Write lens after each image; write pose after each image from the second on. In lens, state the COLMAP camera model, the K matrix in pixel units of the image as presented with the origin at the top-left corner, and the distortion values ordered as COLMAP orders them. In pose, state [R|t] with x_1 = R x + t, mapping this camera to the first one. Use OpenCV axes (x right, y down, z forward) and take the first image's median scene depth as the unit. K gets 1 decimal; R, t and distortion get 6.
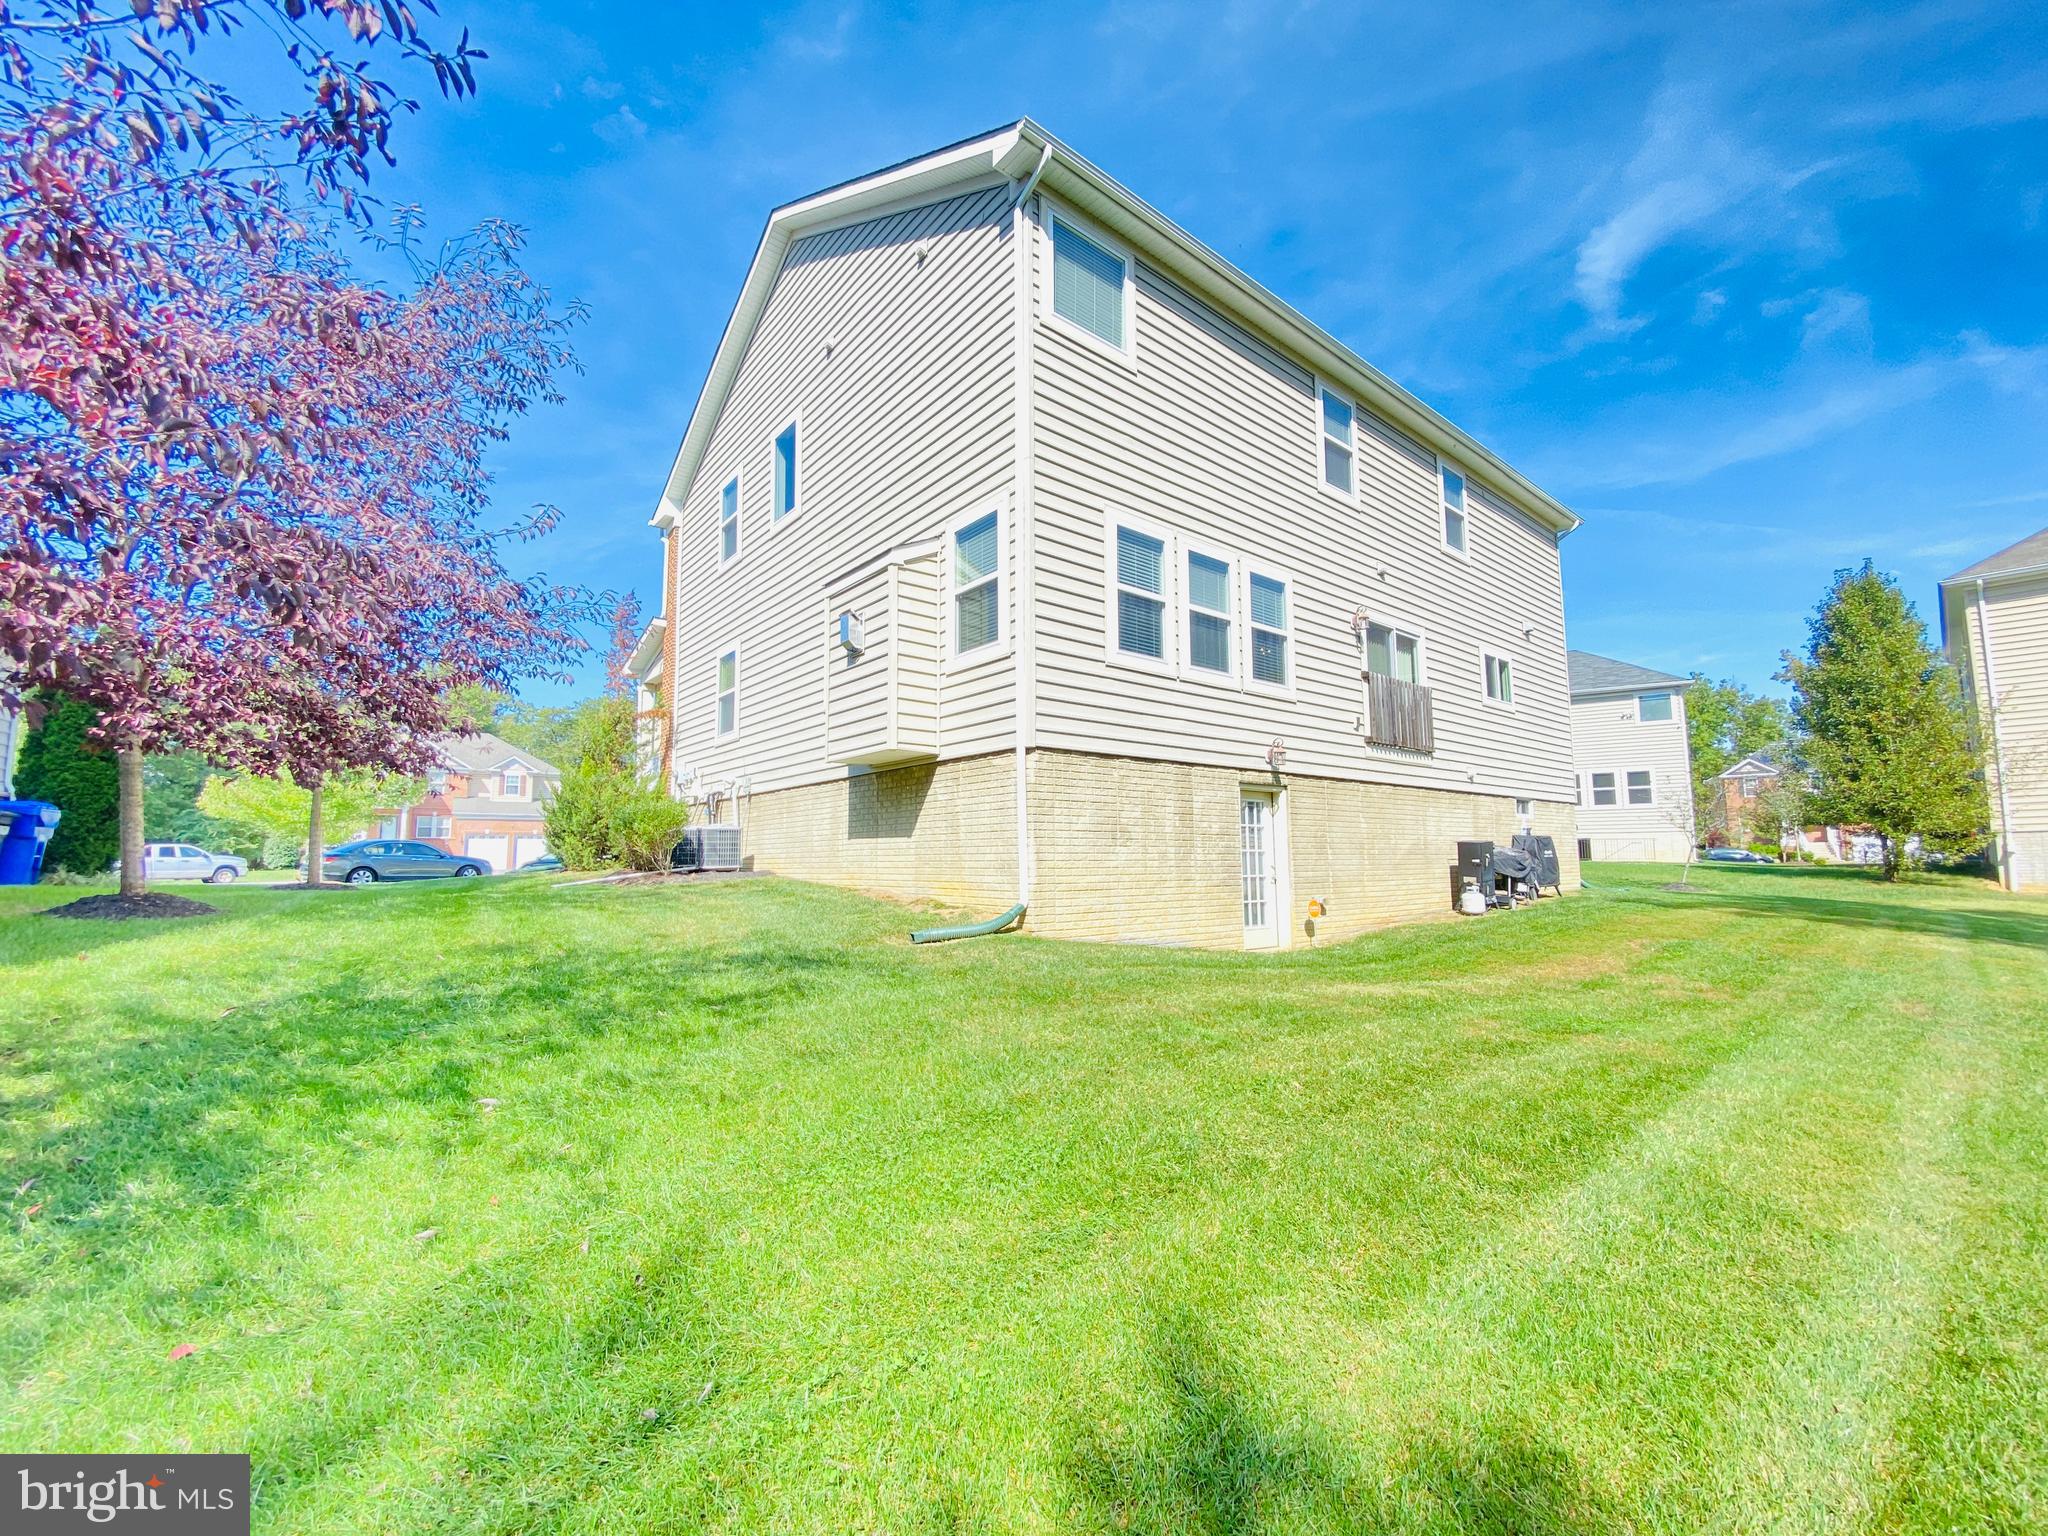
lens RADIAL K [[841.1, 0, 1015.4], [0, 841.1, 779.3], [0, 0, 1]] dist [-0.019686, -0.002803]
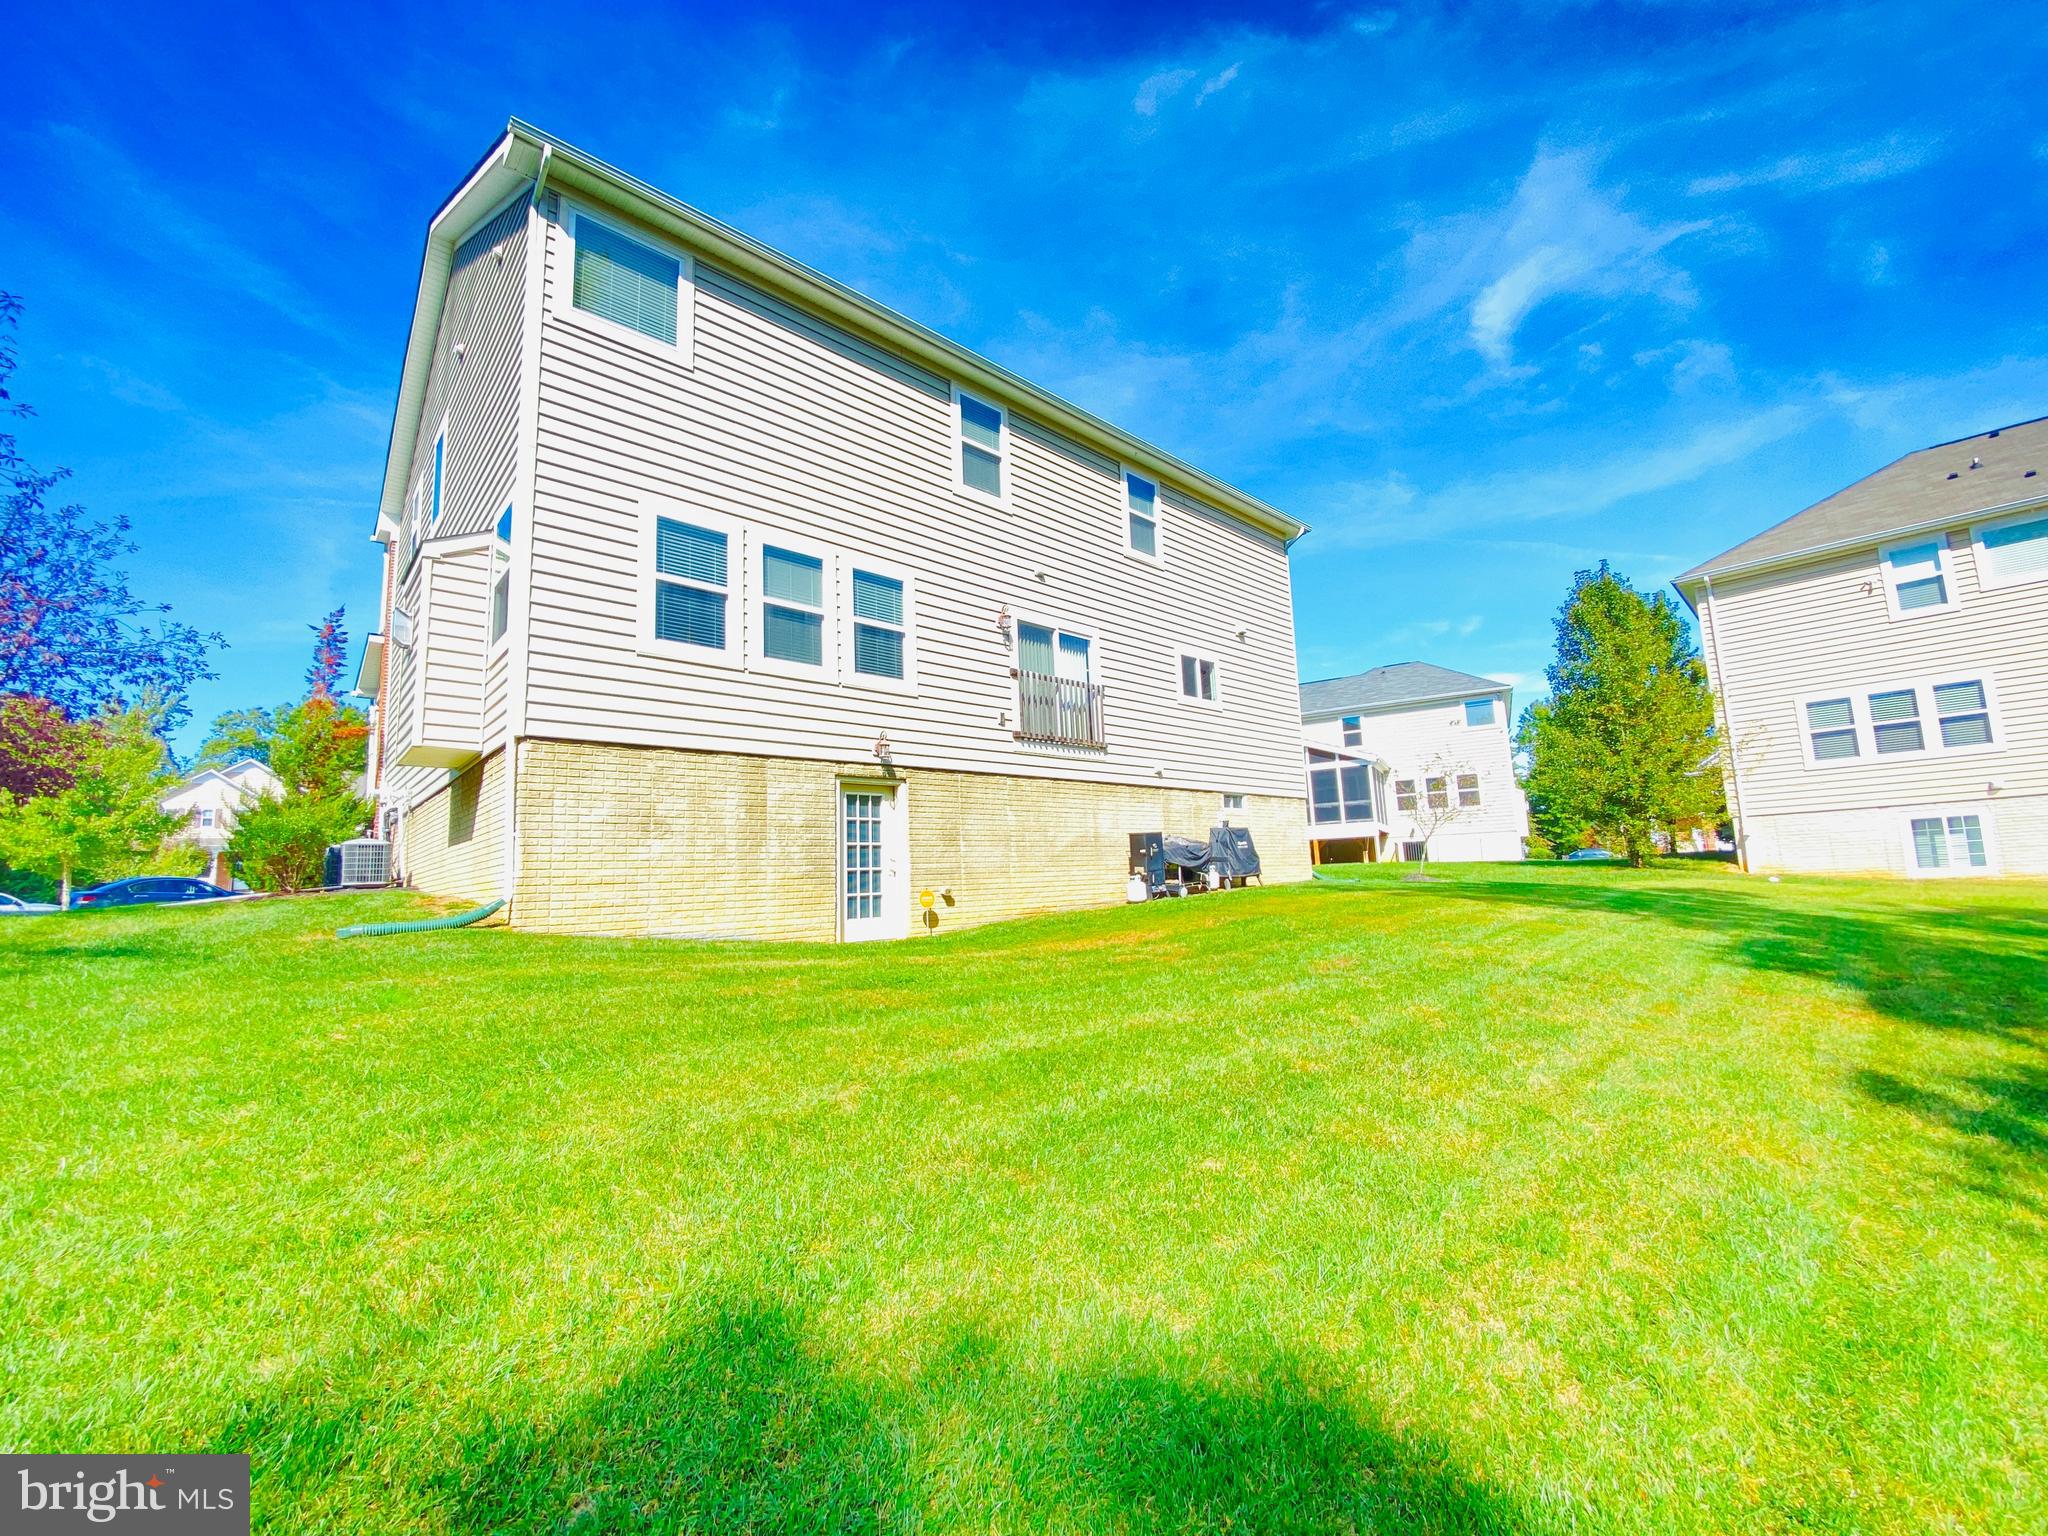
lens RADIAL K [[817.1, 0, 1028.0], [0, 817.1, 761.1], [0, 0, 1]] dist [-0.009953, -0.001922]
pose [[0.997633, -0.024794, 0.064140, 0.371615], [0.028303, 0.998119, -0.054385, 0.039712], [-0.062671, 0.056071, 0.996458, 0.017080]]
